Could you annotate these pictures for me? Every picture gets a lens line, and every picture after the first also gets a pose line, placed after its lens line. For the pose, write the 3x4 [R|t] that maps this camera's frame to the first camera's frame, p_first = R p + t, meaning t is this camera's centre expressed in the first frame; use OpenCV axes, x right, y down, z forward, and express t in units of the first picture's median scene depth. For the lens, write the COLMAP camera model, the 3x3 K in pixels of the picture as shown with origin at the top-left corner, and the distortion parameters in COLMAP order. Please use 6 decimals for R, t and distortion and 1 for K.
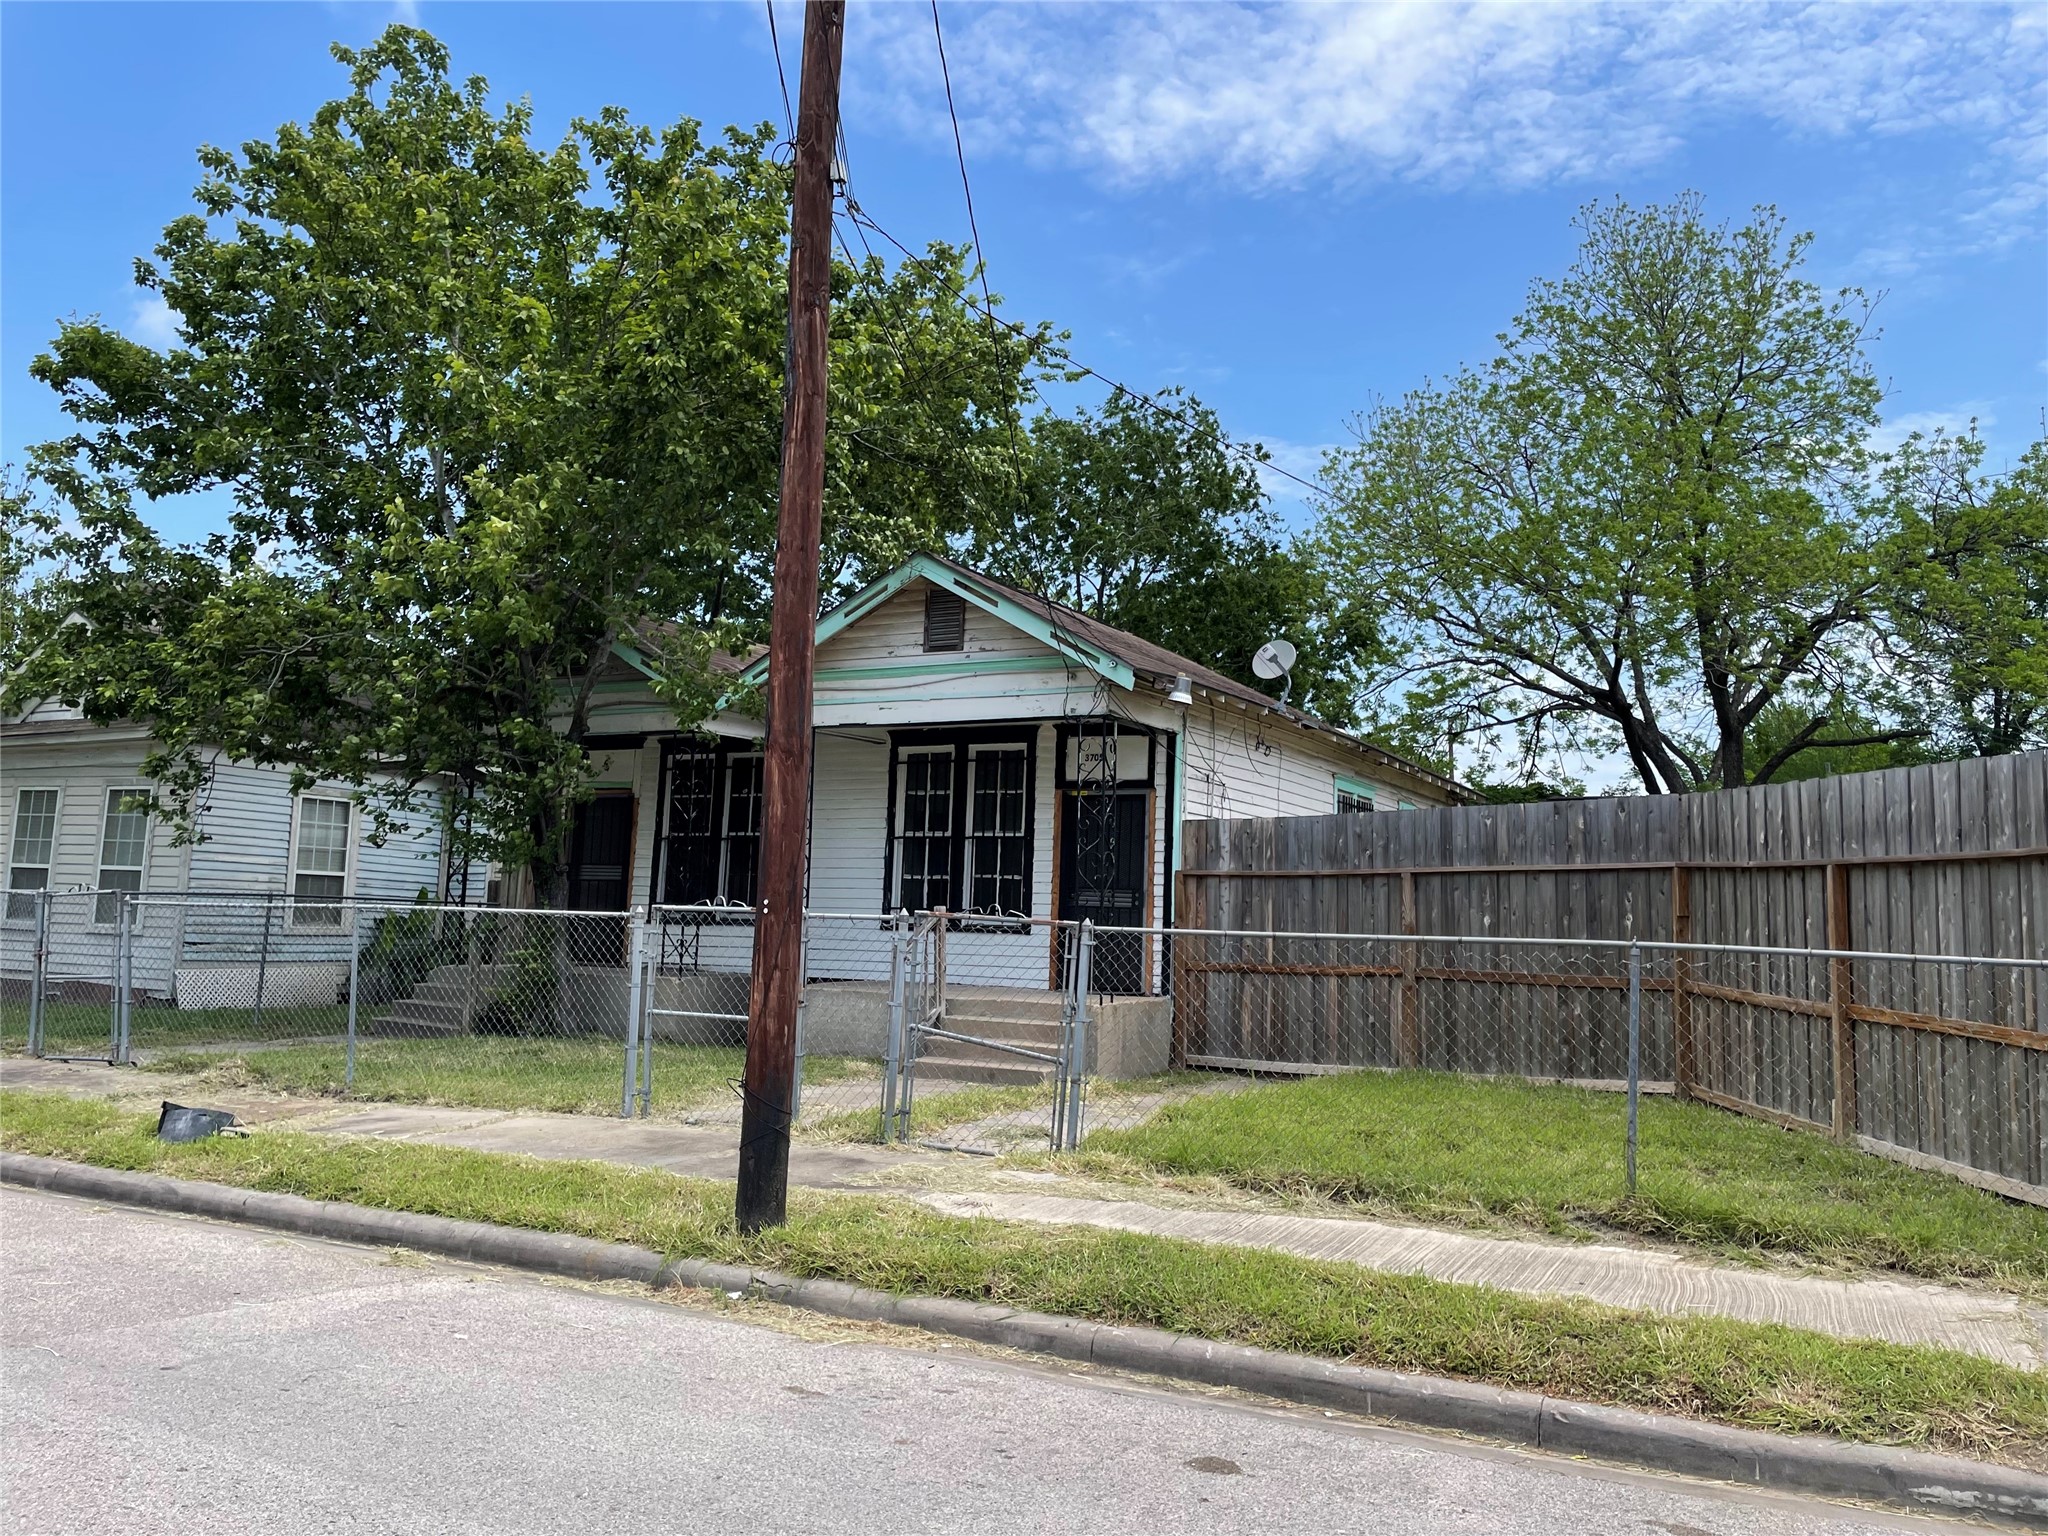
lens RADIAL K [[1525.6, 0, 1026.3], [0, 1525.6, 765.6], [0, 0, 1]] dist [0.033373, -0.002039]
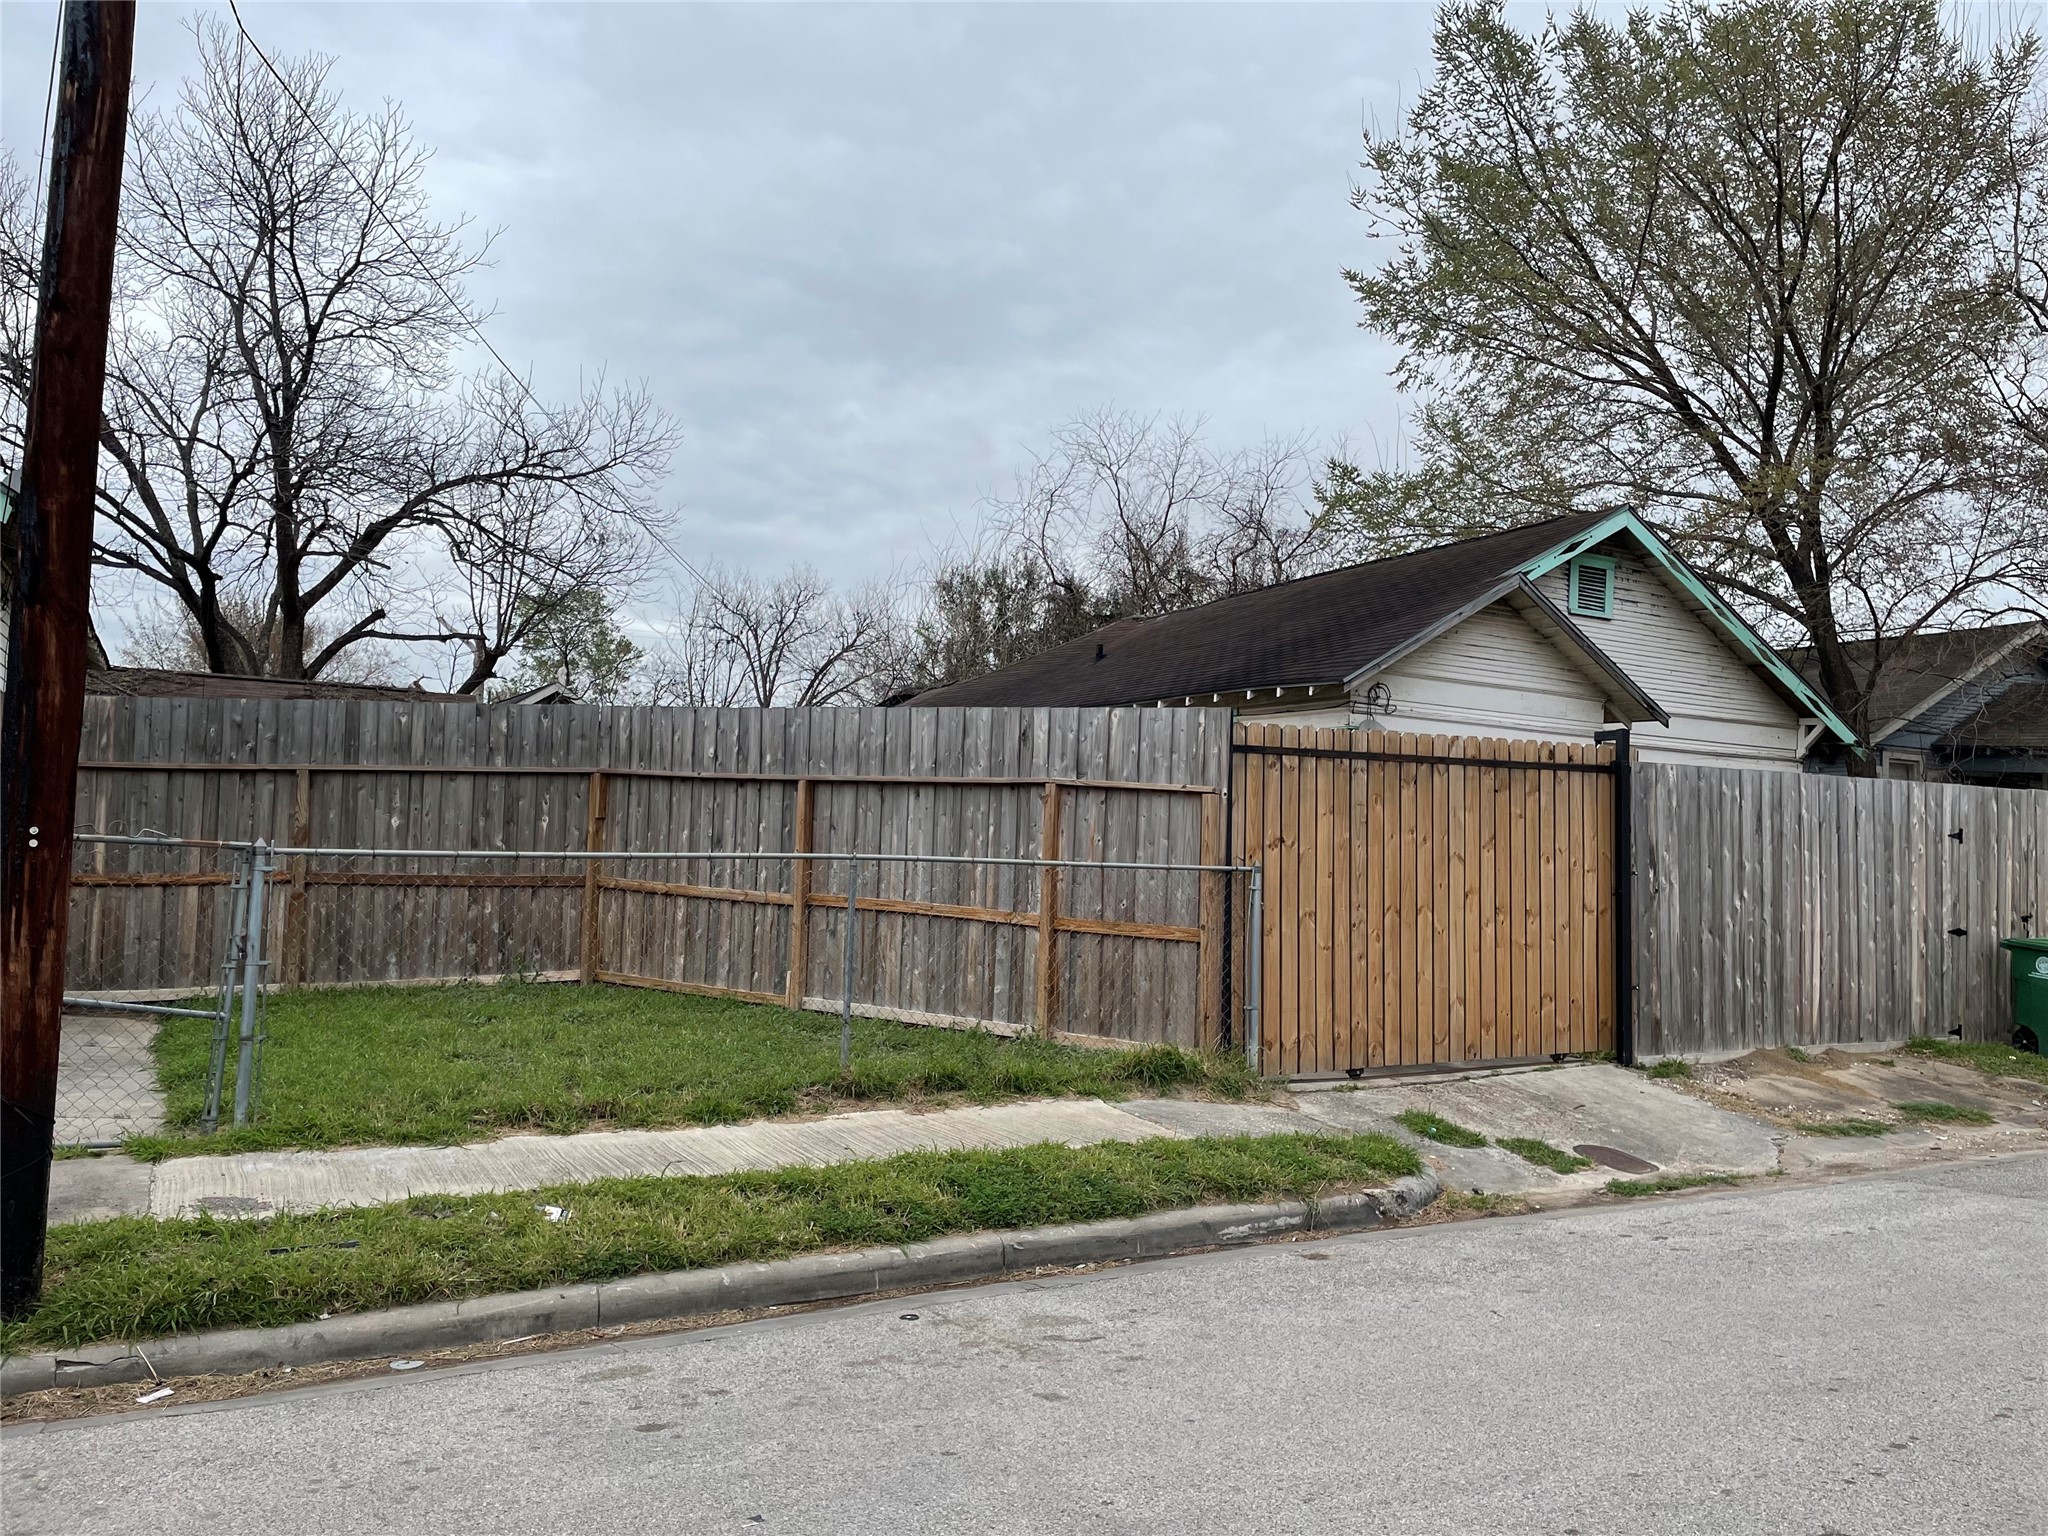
lens RADIAL K [[1525.6, 0, 1026.4], [0, 1525.6, 758.2], [0, 0, 1]] dist [0.033373, -0.002039]
pose [[0.526639, 0.027086, 0.849658, -0.287897], [-0.094090, 0.995208, 0.026594, -0.001329], [-0.844866, -0.093949, 0.526664, 0.149658]]
